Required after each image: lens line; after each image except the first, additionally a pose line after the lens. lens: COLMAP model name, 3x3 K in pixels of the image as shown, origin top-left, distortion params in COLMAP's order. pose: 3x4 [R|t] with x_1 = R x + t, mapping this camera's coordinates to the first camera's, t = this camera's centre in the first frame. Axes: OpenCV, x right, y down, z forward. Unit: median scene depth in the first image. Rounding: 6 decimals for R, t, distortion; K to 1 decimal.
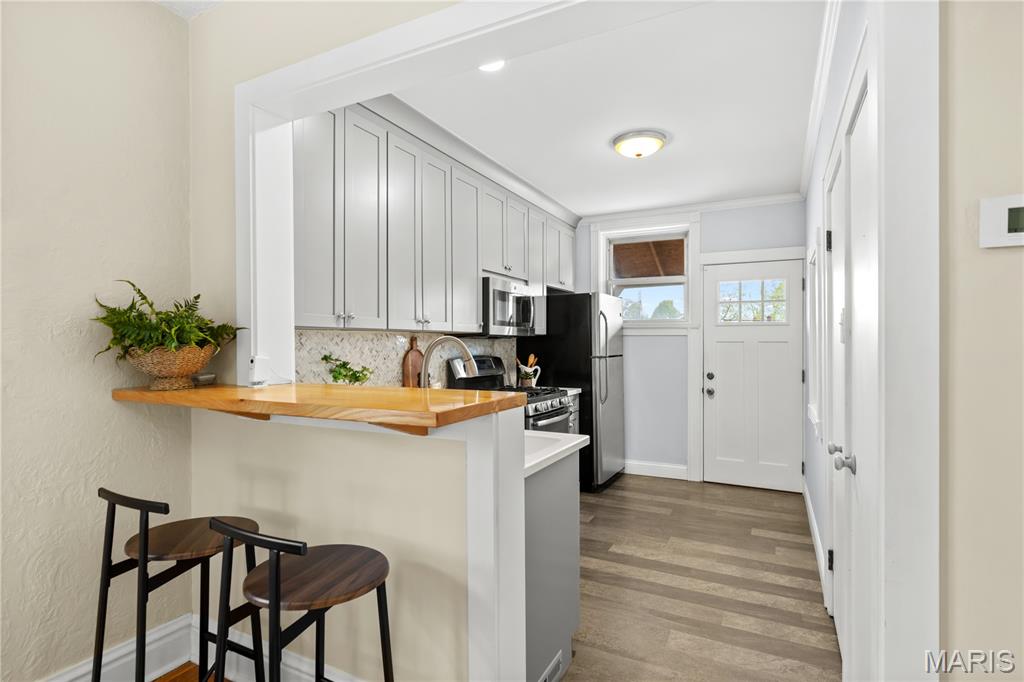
lens RADIAL K [[520.0, 0, 511.6], [0, 520.0, 343.6], [0, 0, 1]] dist [0.005153, 0.000076]
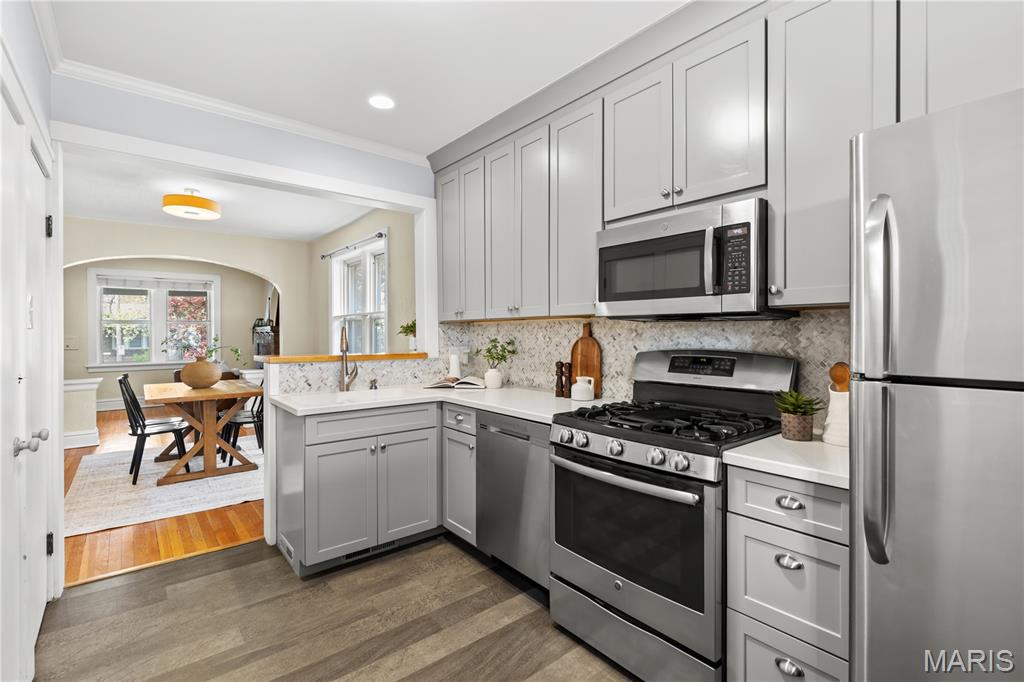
lens RADIAL K [[466.5, 0, 515.8], [0, 466.5, 337.8], [0, 0, 1]] dist [0.002321, 0.000183]
pose [[-0.395163, 0.008781, -0.918569, 0.464528], [0.000144, 0.999955, 0.009497, 0.003939], [0.918611, 0.003620, -0.395147, 0.943973]]
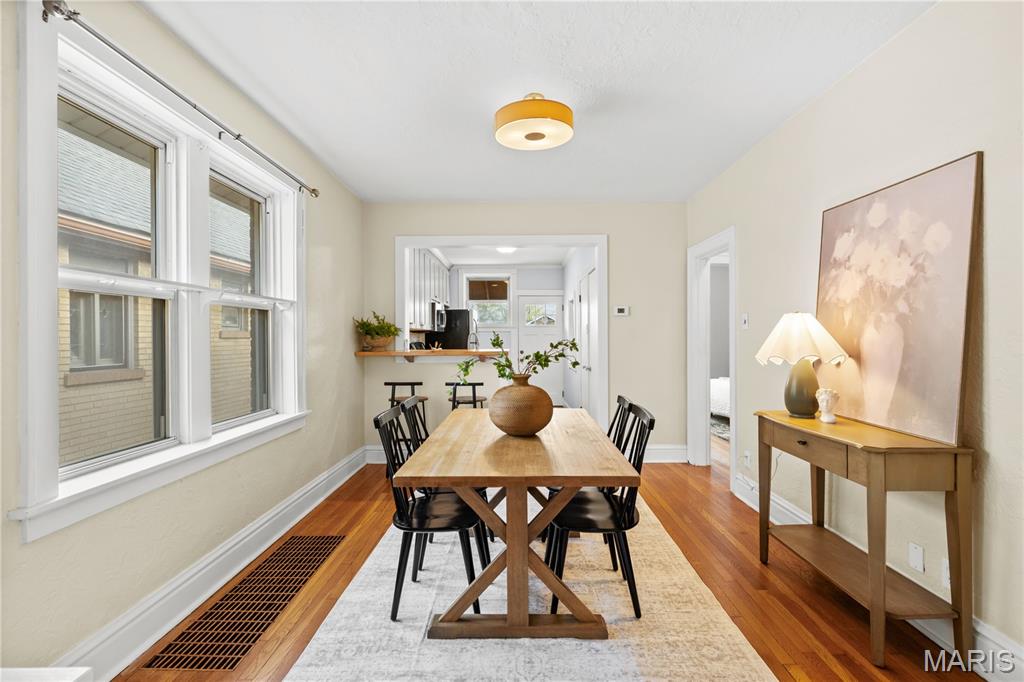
lens RADIAL K [[466.5, 0, 515.8], [0, 466.5, 337.8], [0, 0, 1]] dist [0.002321, 0.000183]
pose [[0.890381, -0.002681, 0.455208, -0.492979], [0.003432, 0.999994, -0.000822, 0.009922], [-0.455203, 0.002294, 0.890385, -0.632466]]
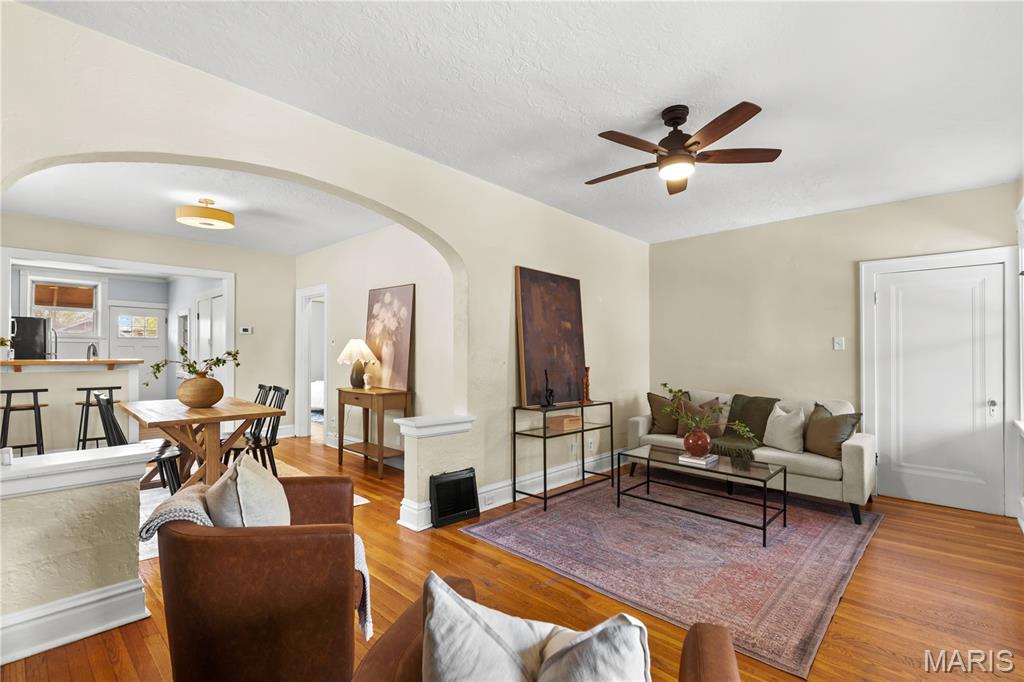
lens RADIAL K [[464.2, 0, 510.7], [0, 464.2, 350.0], [0, 0, 1]] dist [0.001901, 0.000223]
pose [[0.278547, 0.007819, 0.960391, -0.954419], [-0.005557, 0.999963, -0.006530, 0.014141], [-0.960406, -0.003518, 0.278580, -0.988316]]
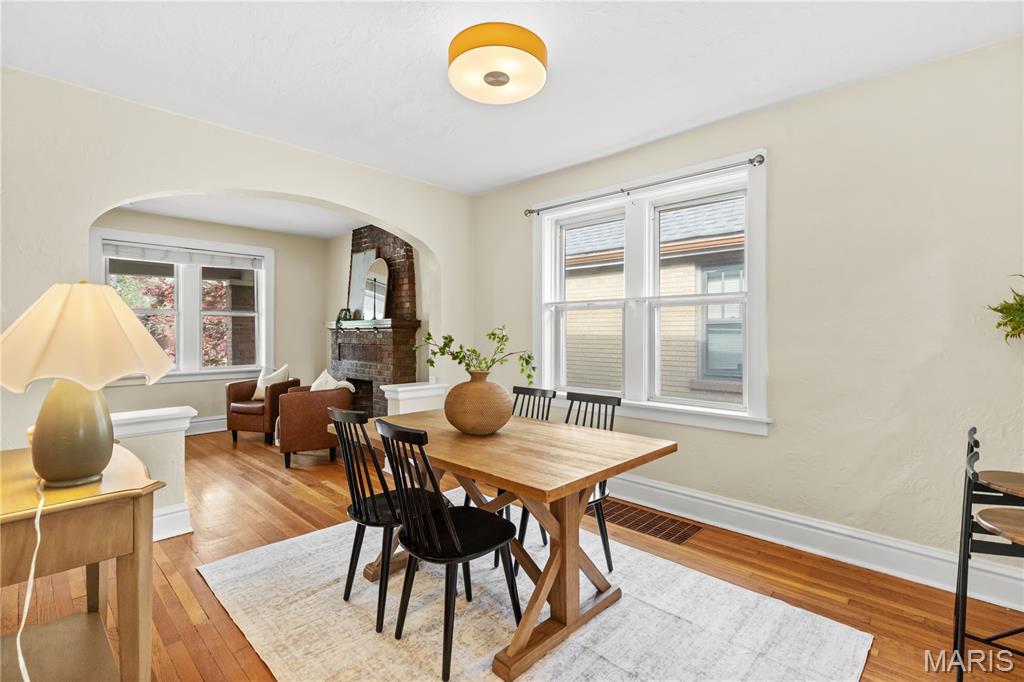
lens RADIAL K [[466.5, 0, 515.8], [0, 466.5, 337.8], [0, 0, 1]] dist [0.002321, 0.000183]
pose [[-0.279800, 0.010362, -0.960003, 0.289812], [-0.003640, 0.999923, 0.011853, 0.010379], [0.960052, 0.006811, -0.279740, 0.074119]]
